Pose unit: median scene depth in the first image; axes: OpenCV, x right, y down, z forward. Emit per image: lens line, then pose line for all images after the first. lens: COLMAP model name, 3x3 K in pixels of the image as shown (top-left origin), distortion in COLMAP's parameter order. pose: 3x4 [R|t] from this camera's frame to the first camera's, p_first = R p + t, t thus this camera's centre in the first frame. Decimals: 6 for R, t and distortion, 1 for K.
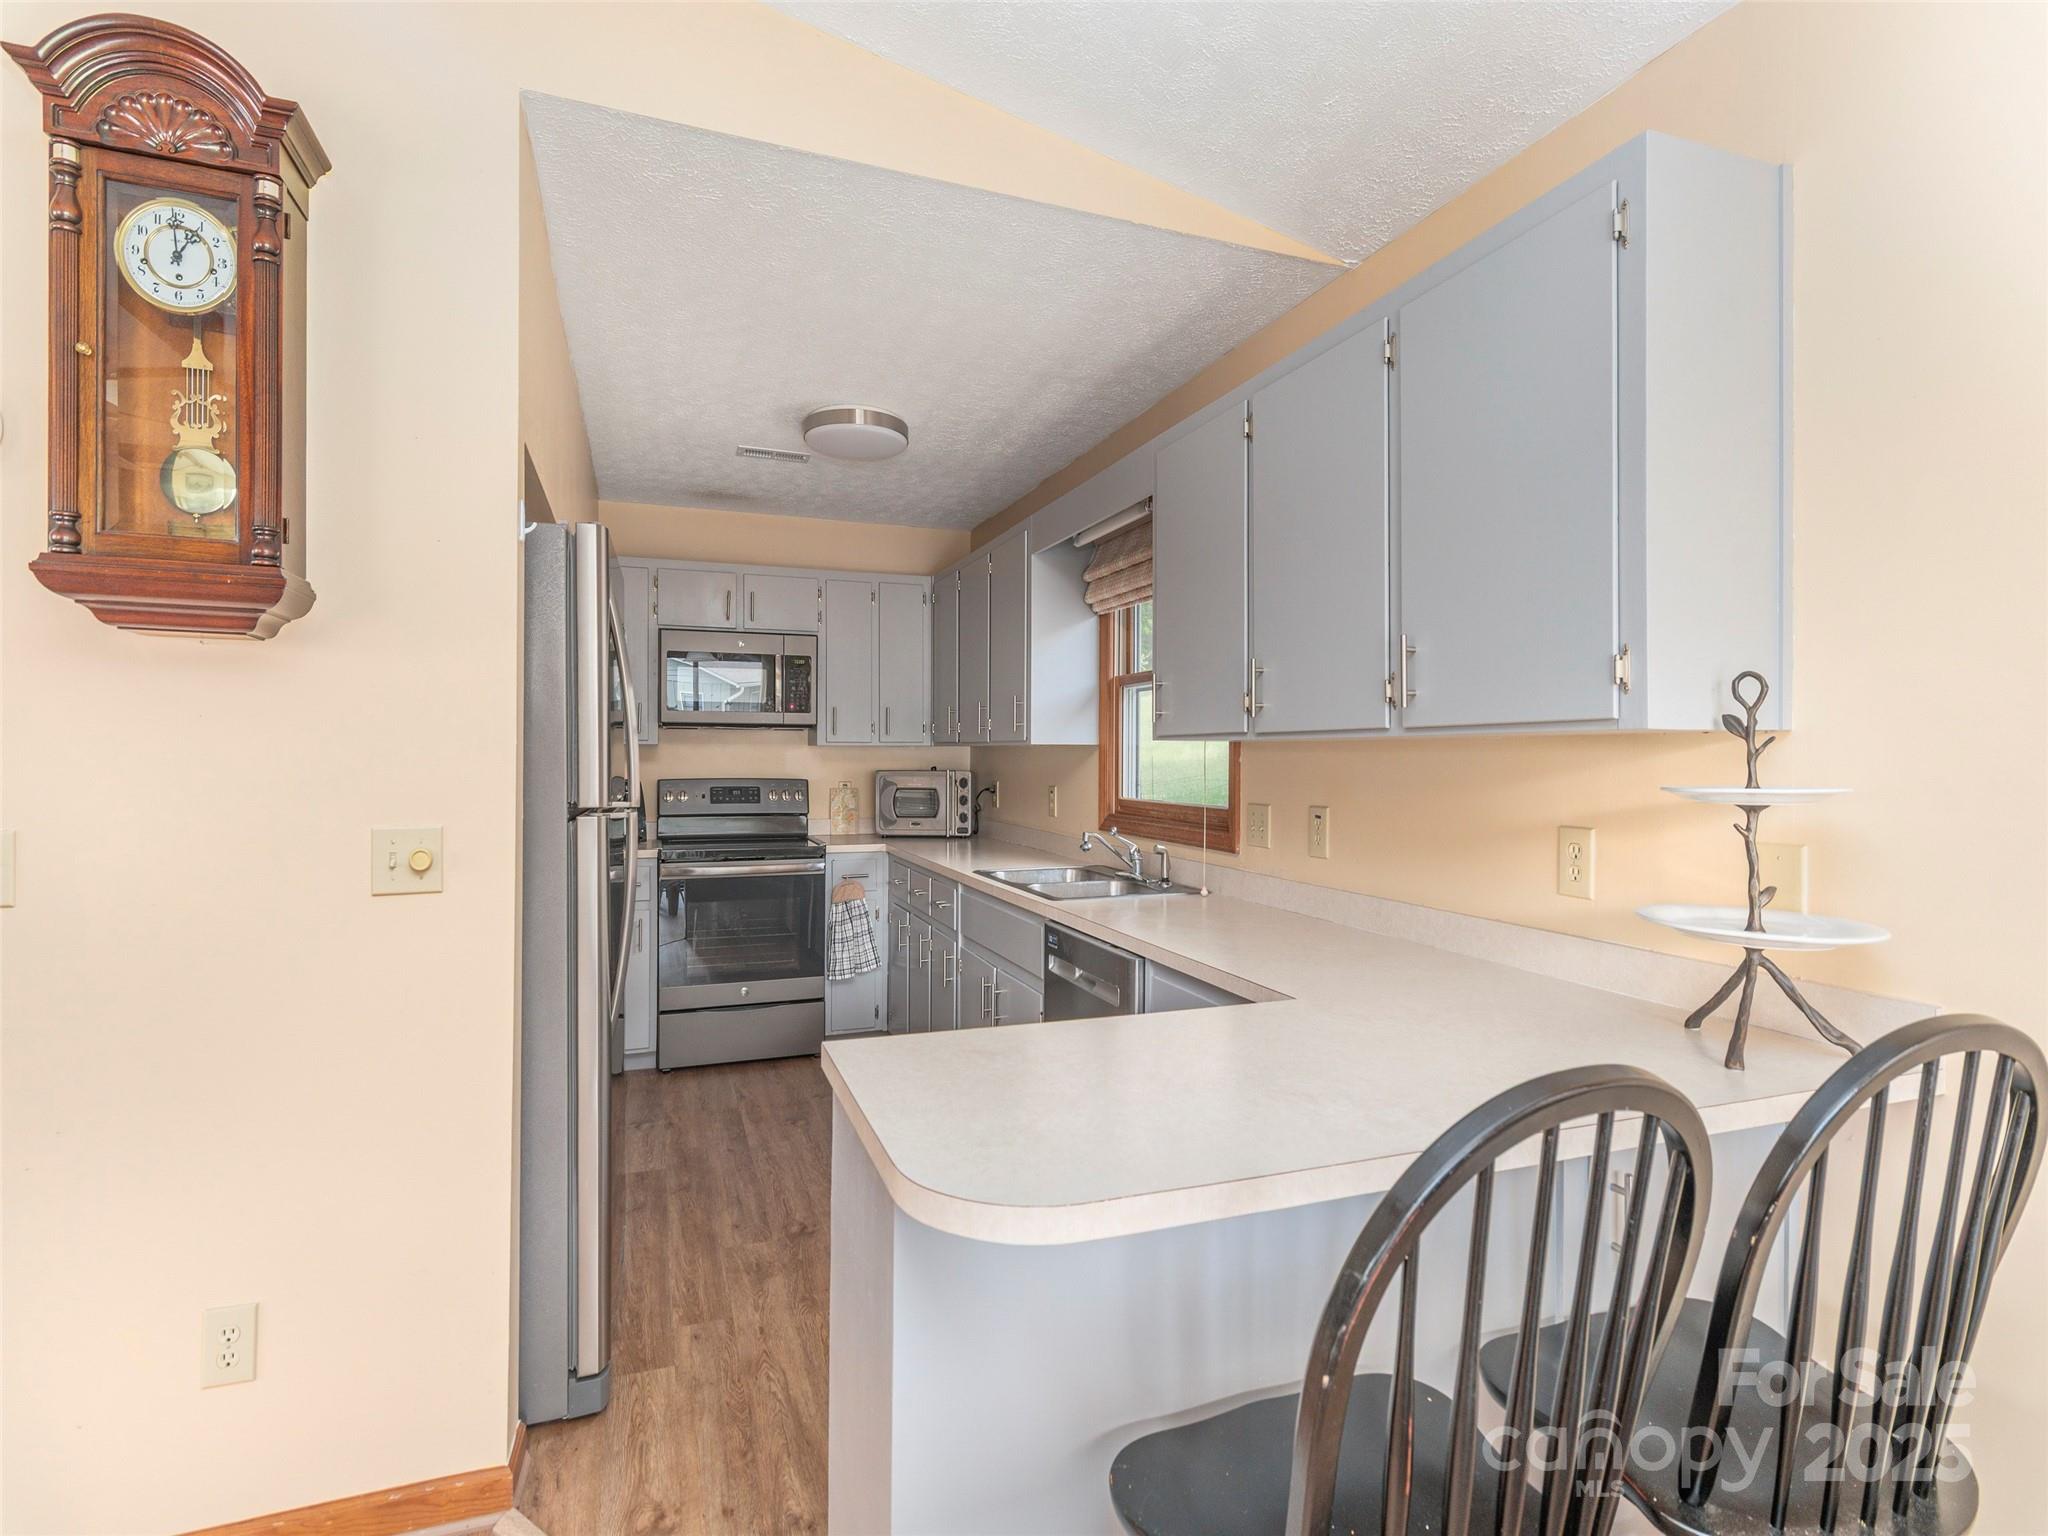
lens RADIAL K [[1012.8, 0, 1022.3], [0, 1012.8, 761.9], [0, 0, 1]] dist [0.010525, -0.000639]
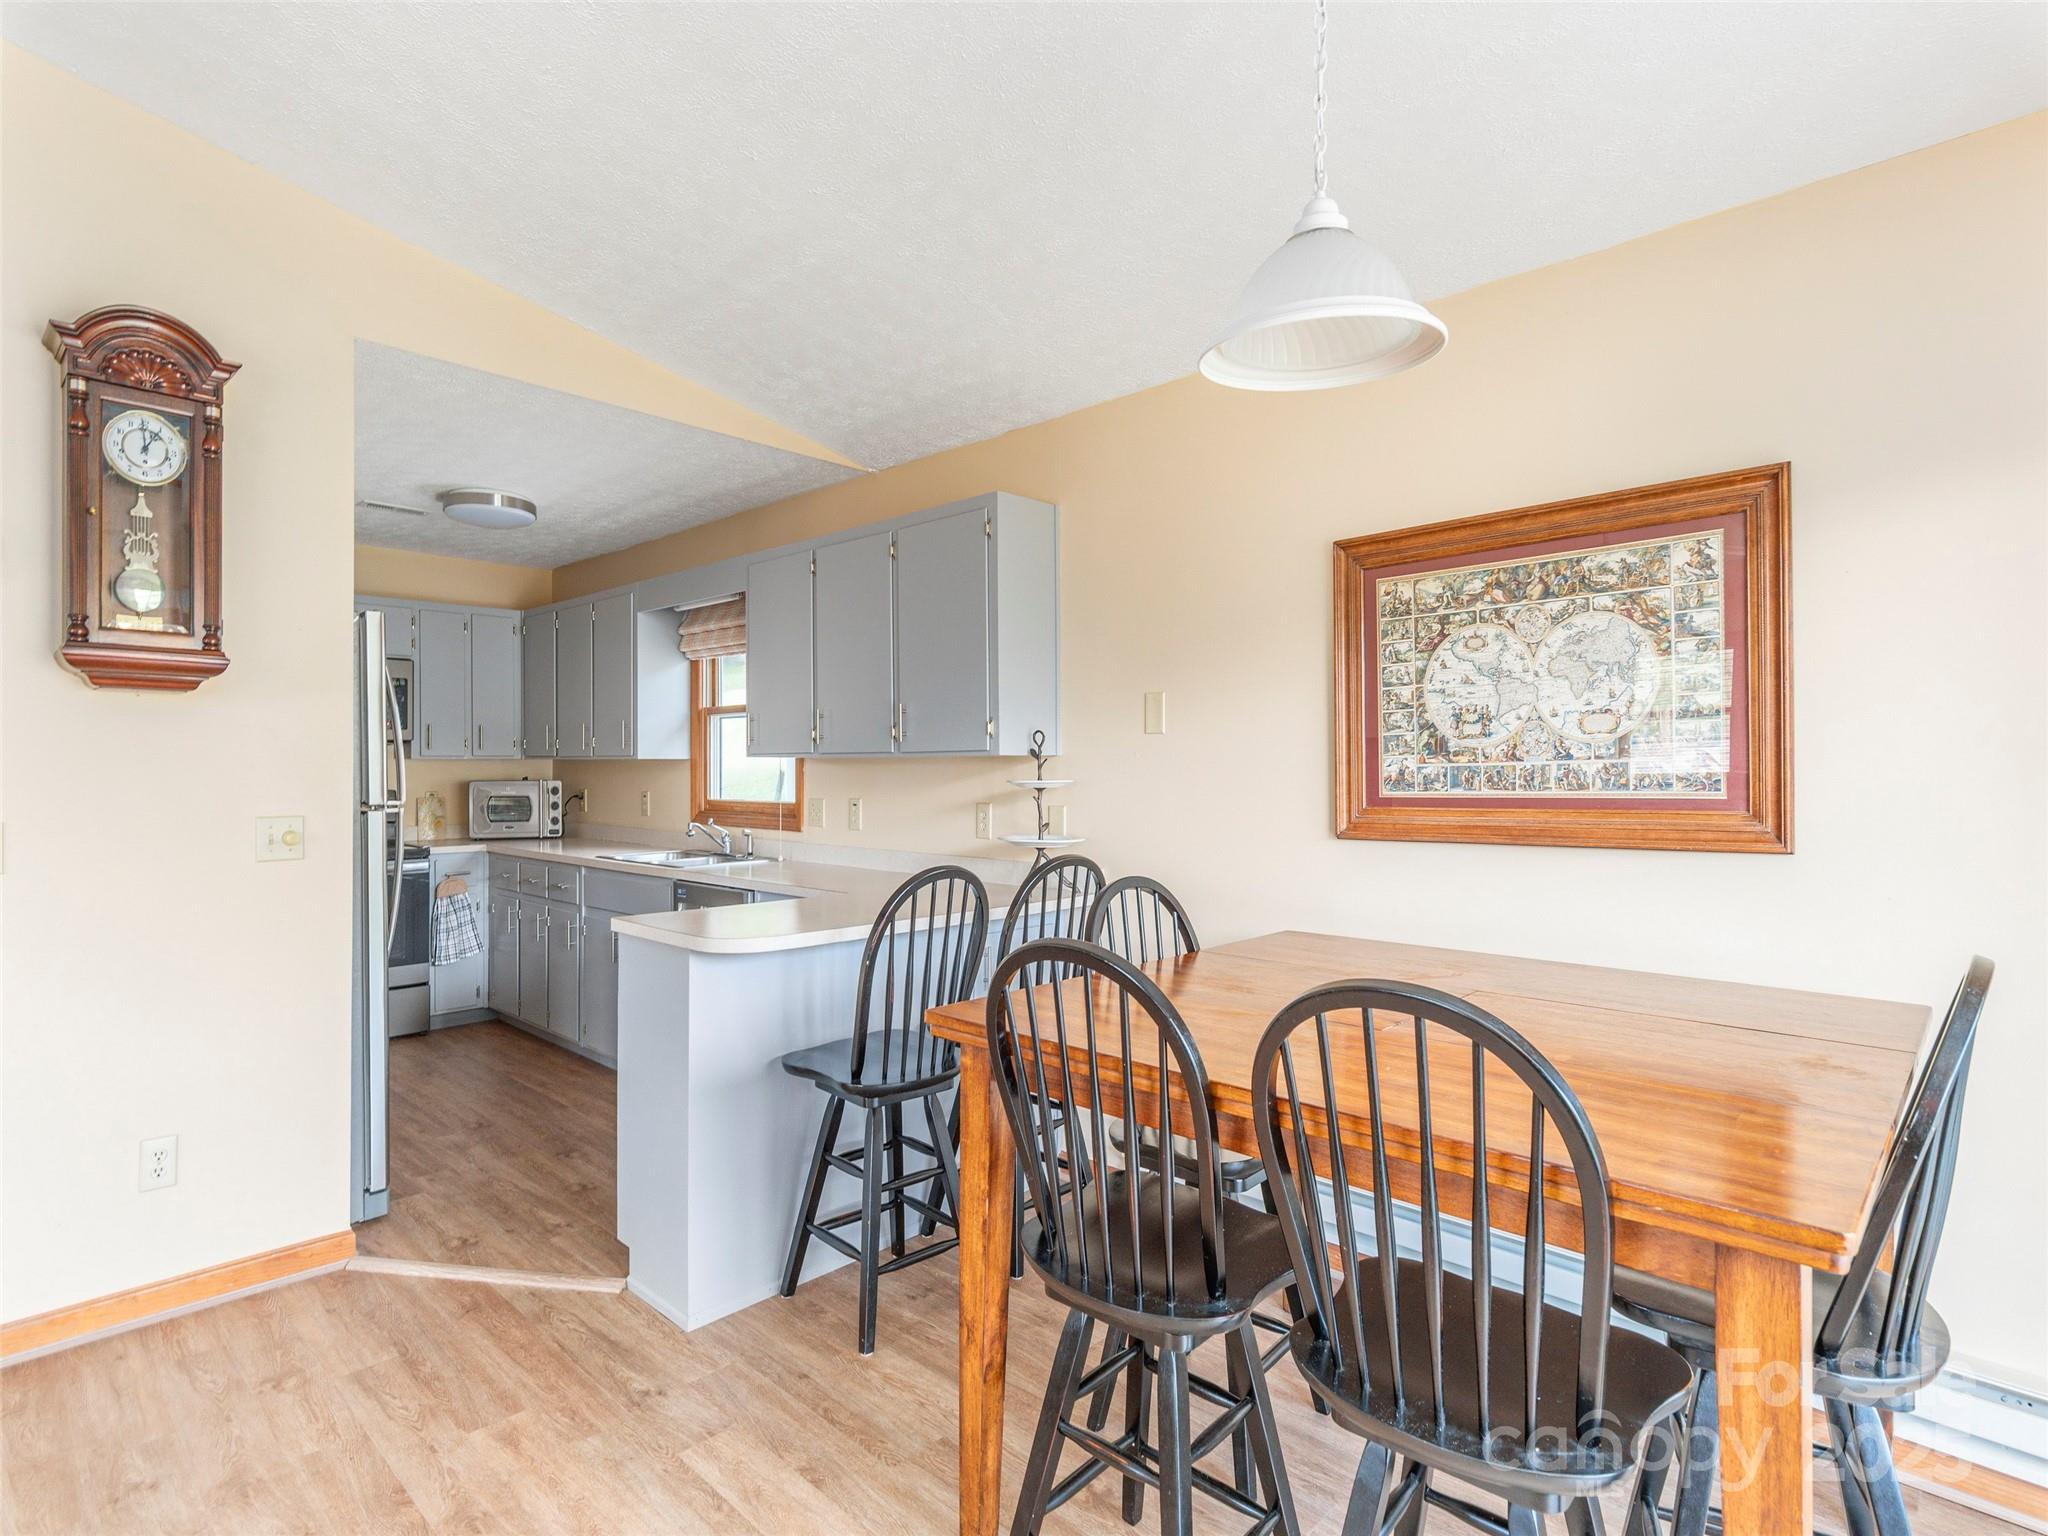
lens RADIAL K [[1071.7, 0, 1015.8], [0, 1071.7, 761.4], [0, 0, 1]] dist [0.006251, 0.000647]
pose [[0.902629, -0.002422, 0.430412, -0.181771], [0.006534, 0.999946, -0.008077, 0.000661], [-0.430369, 0.010103, 0.902596, -0.558090]]
